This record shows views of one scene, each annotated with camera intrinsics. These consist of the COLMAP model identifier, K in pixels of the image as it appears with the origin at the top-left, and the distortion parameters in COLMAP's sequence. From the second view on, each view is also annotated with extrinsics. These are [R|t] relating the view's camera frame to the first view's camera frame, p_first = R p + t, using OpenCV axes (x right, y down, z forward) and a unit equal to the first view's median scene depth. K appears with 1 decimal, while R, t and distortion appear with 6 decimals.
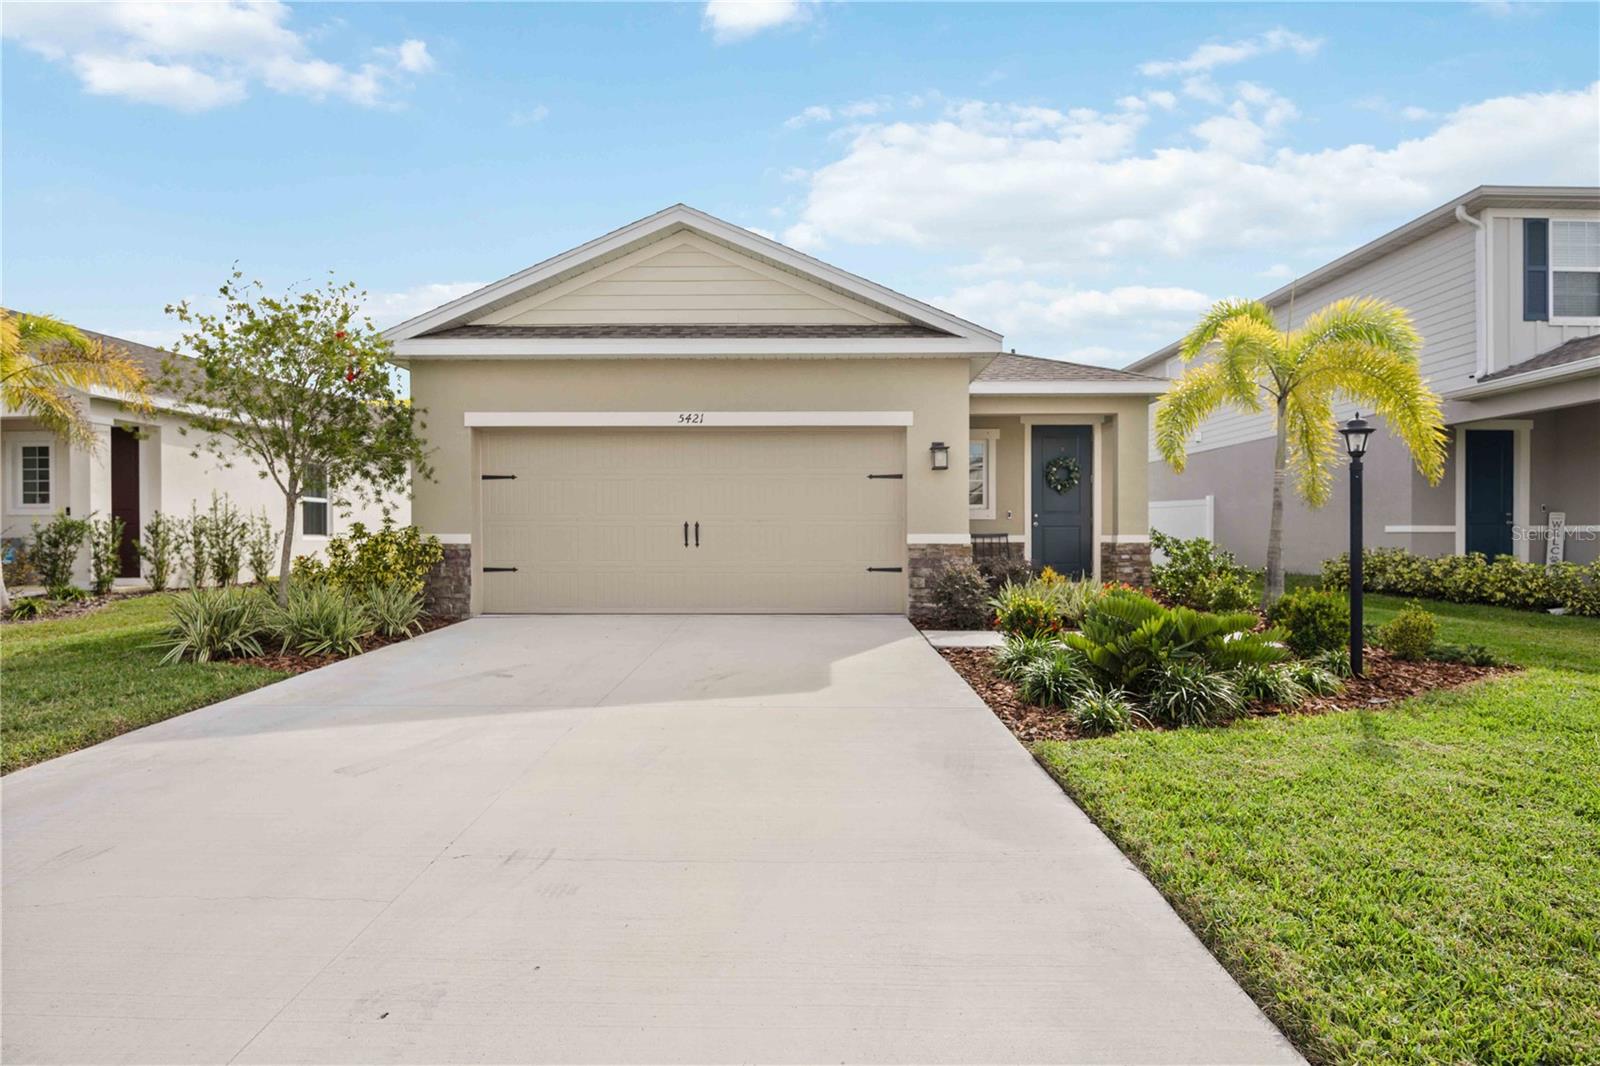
lens RADIAL K [[863.3, 0, 807.3], [0, 863.3, 542.9], [0, 0, 1]] dist [-0.002065, -0.002050]
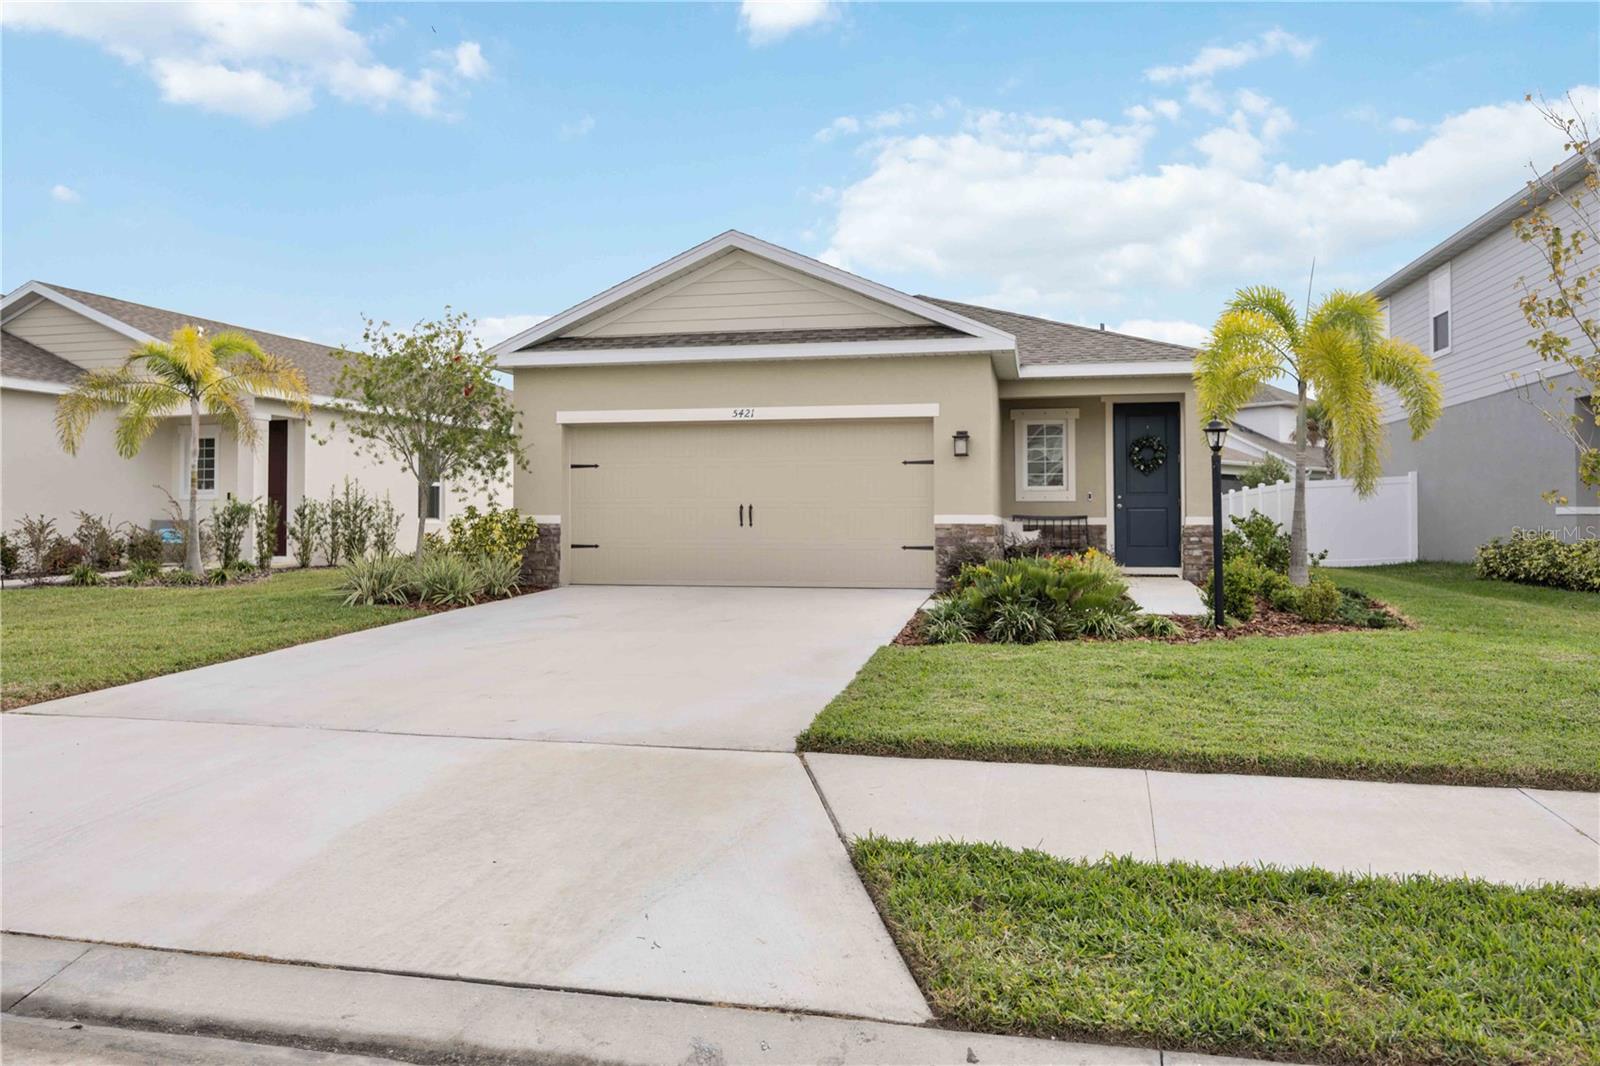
lens RADIAL K [[1145.6, 0, 797.7], [0, 1145.6, 566.5], [0, 0, 1]] dist [0.010633, -0.001251]
pose [[0.980331, 0.008577, -0.197175, 0.233617], [-0.002680, 0.999542, 0.030152, 0.011408], [0.197344, -0.029031, 0.979904, -0.463624]]
